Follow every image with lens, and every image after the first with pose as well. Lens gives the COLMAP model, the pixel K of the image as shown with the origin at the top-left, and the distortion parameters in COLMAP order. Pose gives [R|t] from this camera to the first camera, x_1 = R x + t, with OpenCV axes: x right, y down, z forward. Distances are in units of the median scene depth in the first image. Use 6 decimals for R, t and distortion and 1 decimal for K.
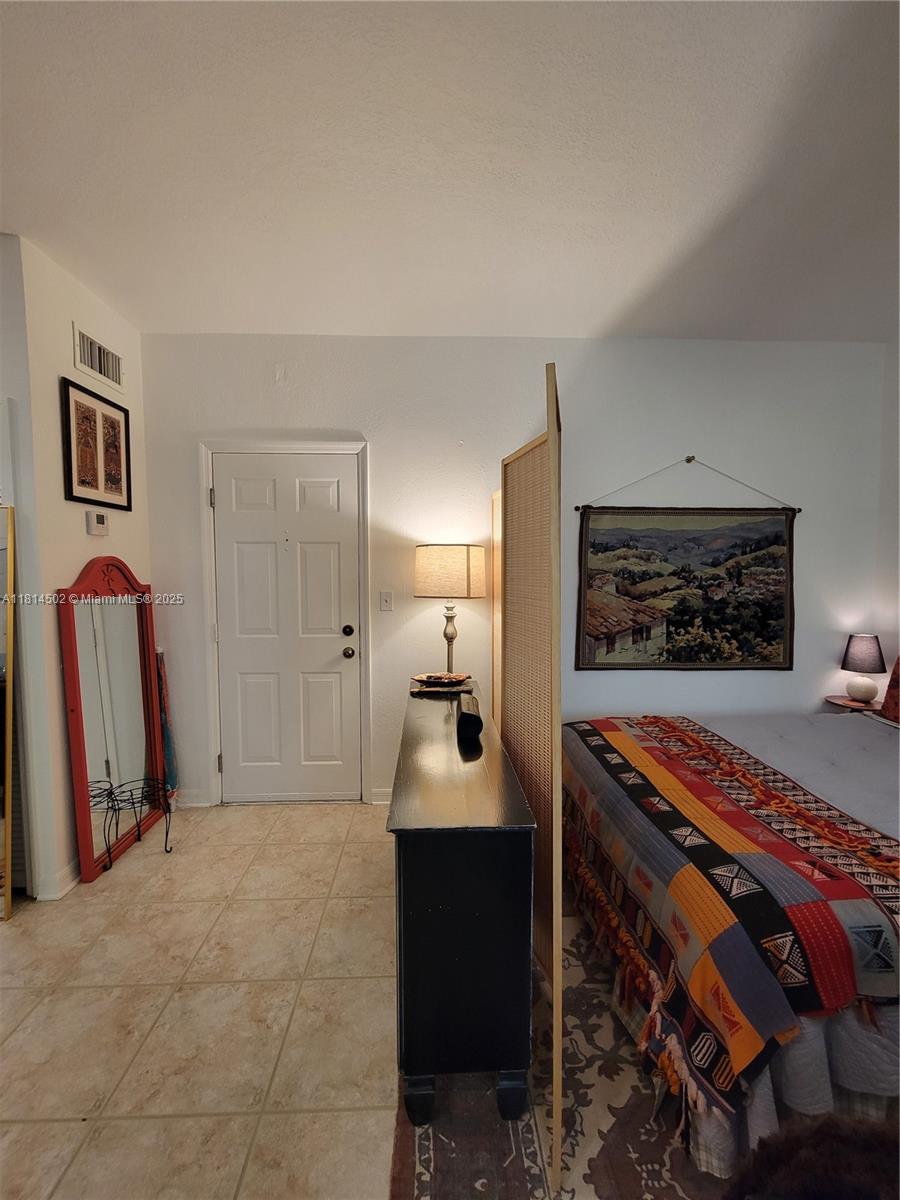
lens RADIAL K [[483.5, 0, 447.7], [0, 483.5, 594.9], [0, 0, 1]] dist [-0.004026, -0.000969]
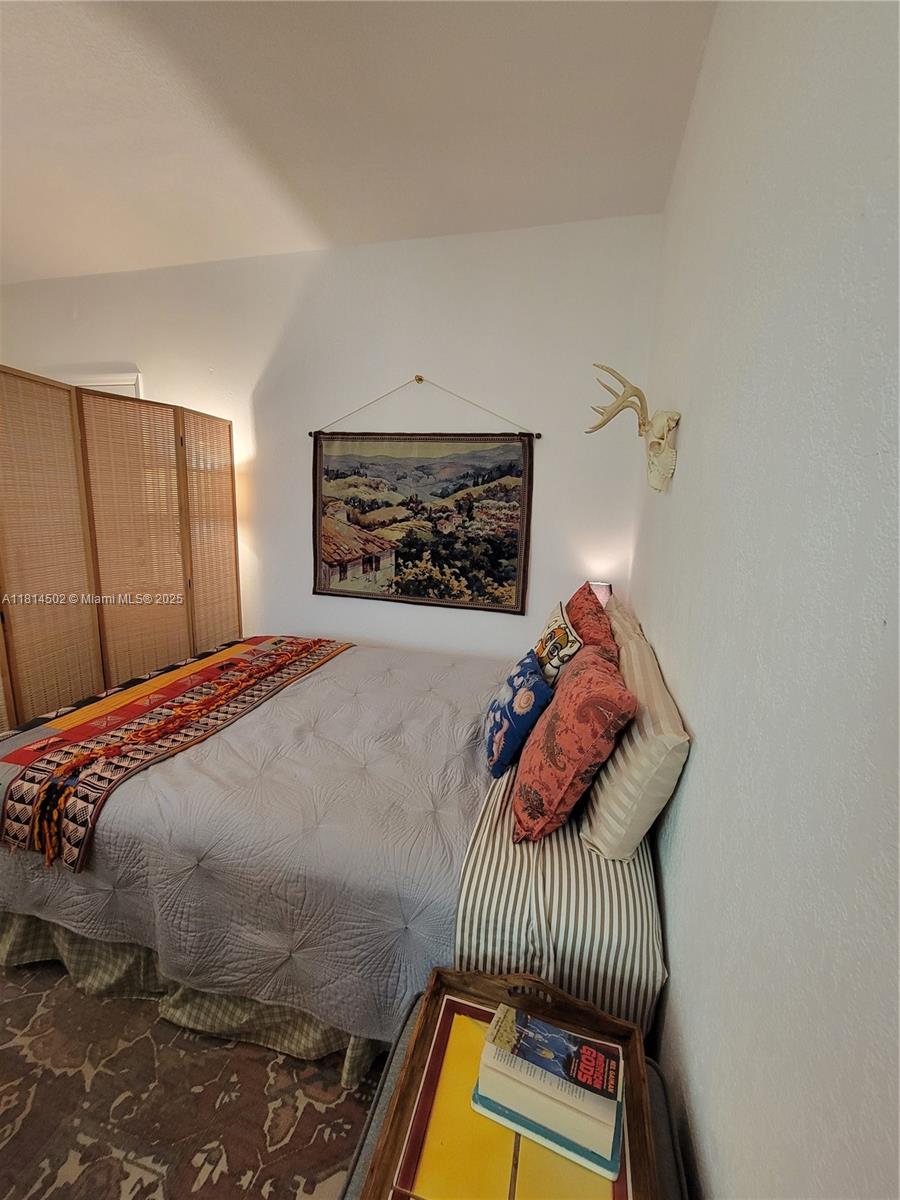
lens RADIAL K [[483.5, 0, 449.0], [0, 483.5, 593.8], [0, 0, 1]] dist [-0.004026, -0.000969]
pose [[0.957750, 0.088338, -0.273698, 0.835579], [-0.053941, 0.989946, 0.130758, 0.002548], [0.282497, -0.110470, 0.952886, 0.085287]]
